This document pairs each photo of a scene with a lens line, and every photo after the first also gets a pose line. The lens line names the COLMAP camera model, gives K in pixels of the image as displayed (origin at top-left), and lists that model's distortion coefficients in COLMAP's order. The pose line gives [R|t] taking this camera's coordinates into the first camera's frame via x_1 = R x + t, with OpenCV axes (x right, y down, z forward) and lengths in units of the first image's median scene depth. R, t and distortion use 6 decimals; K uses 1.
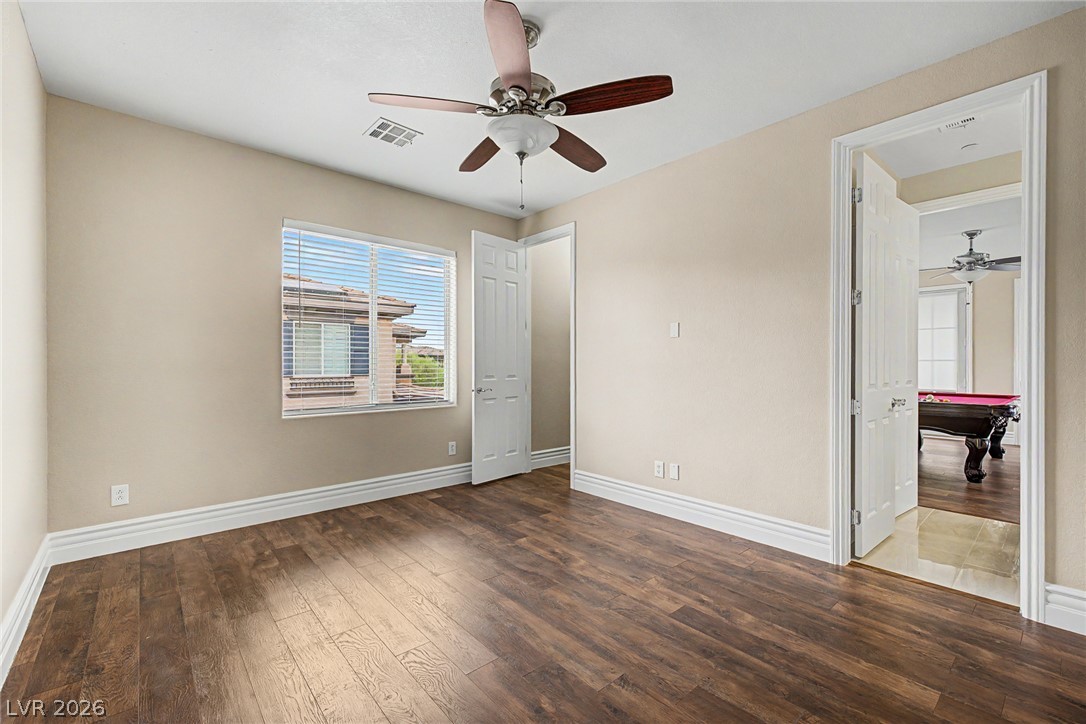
lens RADIAL K [[461.3, 0, 535.8], [0, 461.3, 362.2], [0, 0, 1]] dist [0.002500, 0.000094]
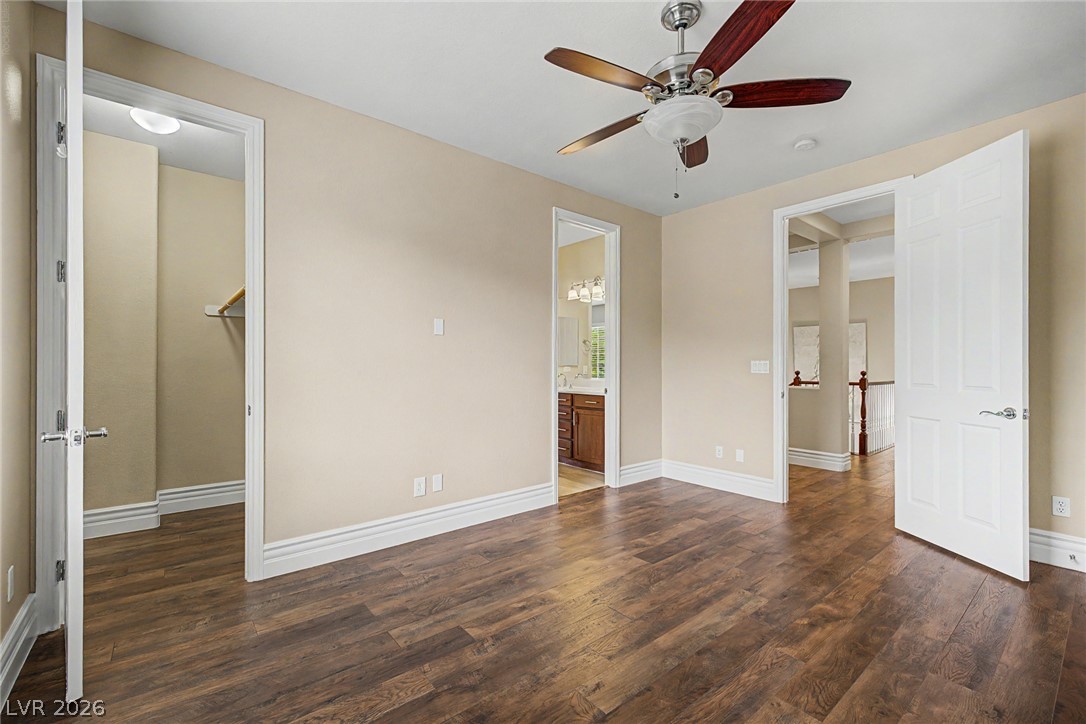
lens RADIAL K [[461.3, 0, 535.8], [0, 461.3, 362.2], [0, 0, 1]] dist [0.002500, 0.000094]
pose [[0.035079, 0.001279, 0.999384, -0.605735], [-0.002733, 0.999996, -0.001184, 0.000580], [-0.999381, -0.002689, 0.035082, 0.784705]]
